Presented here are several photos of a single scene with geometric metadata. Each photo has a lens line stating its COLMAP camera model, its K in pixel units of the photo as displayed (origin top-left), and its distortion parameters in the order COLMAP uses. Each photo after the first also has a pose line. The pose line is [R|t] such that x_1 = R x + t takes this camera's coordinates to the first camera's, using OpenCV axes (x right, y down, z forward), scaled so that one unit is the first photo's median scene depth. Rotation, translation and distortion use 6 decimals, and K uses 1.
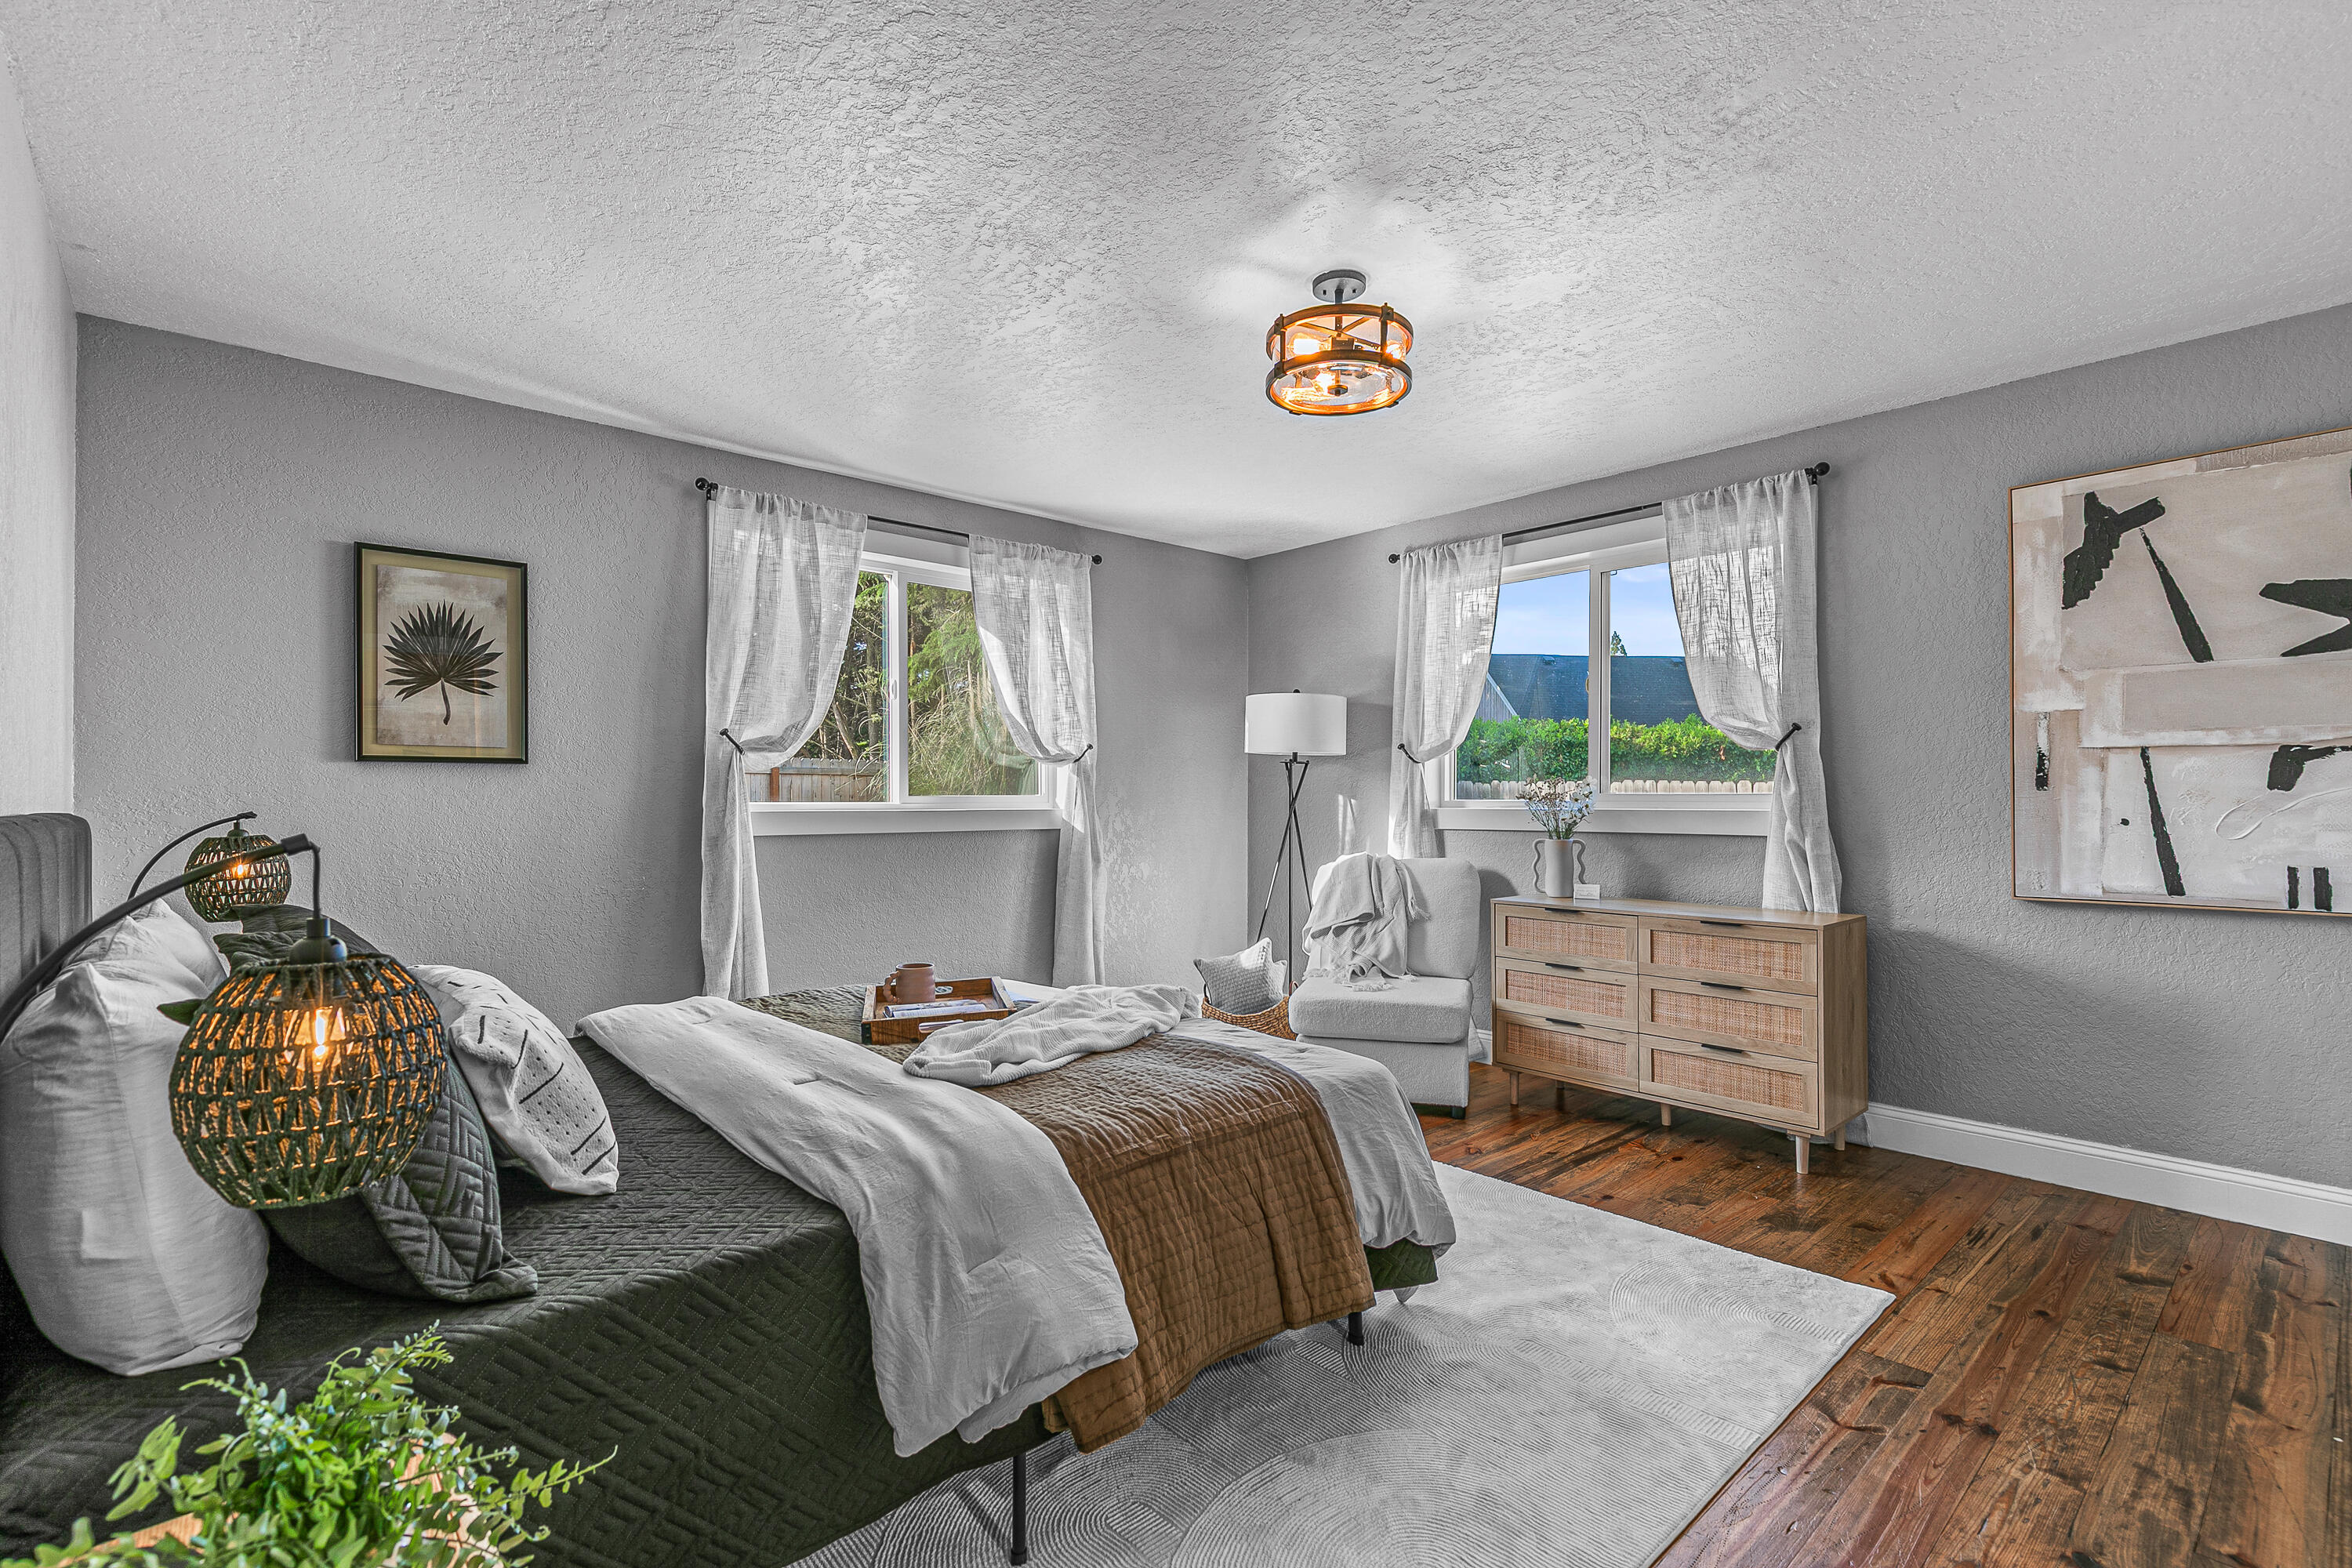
lens RADIAL K [[1110.1, 0, 1175.8], [0, 1110.1, 795.0], [0, 0, 1]] dist [0.003526, 0.000600]
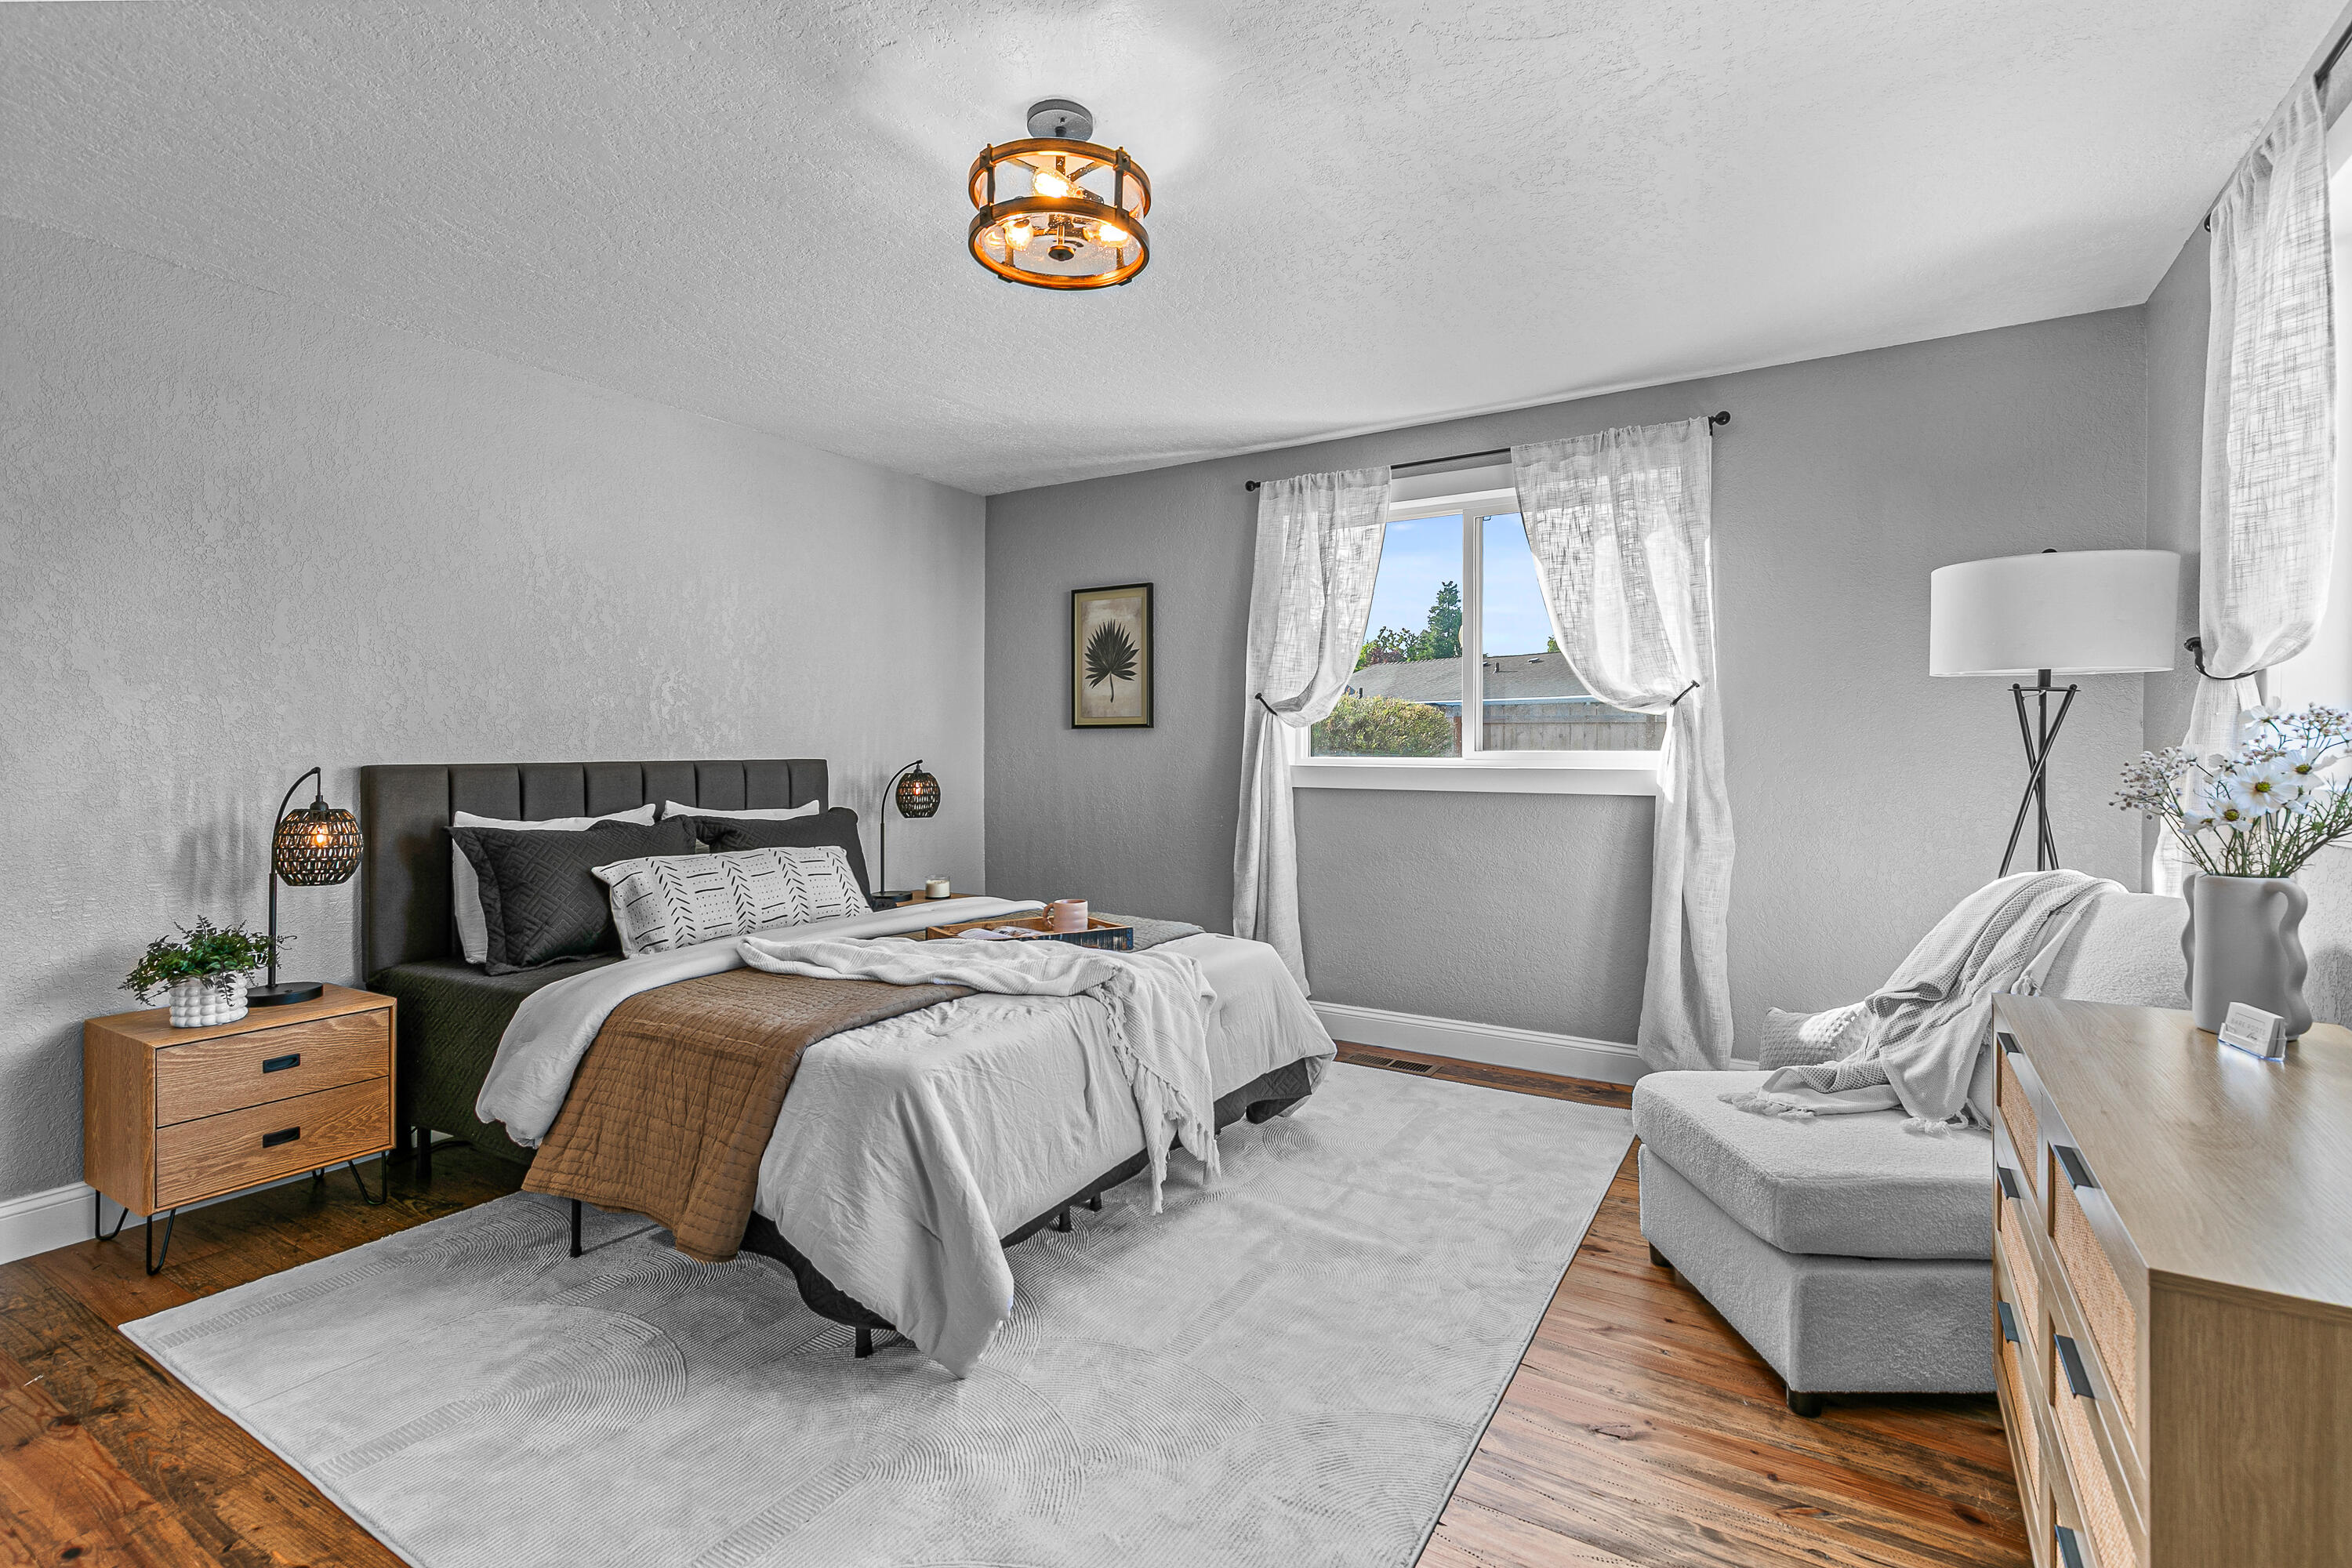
lens RADIAL K [[1081.8, 0, 1181.5], [0, 1081.8, 770.6], [0, 0, 1]] dist [-0.000140, -0.000091]
pose [[0.251247, 0.024281, -0.967618, 0.743880], [0.003161, 0.999659, 0.025906, -0.008993], [0.967918, -0.009568, 0.251085, 0.705864]]
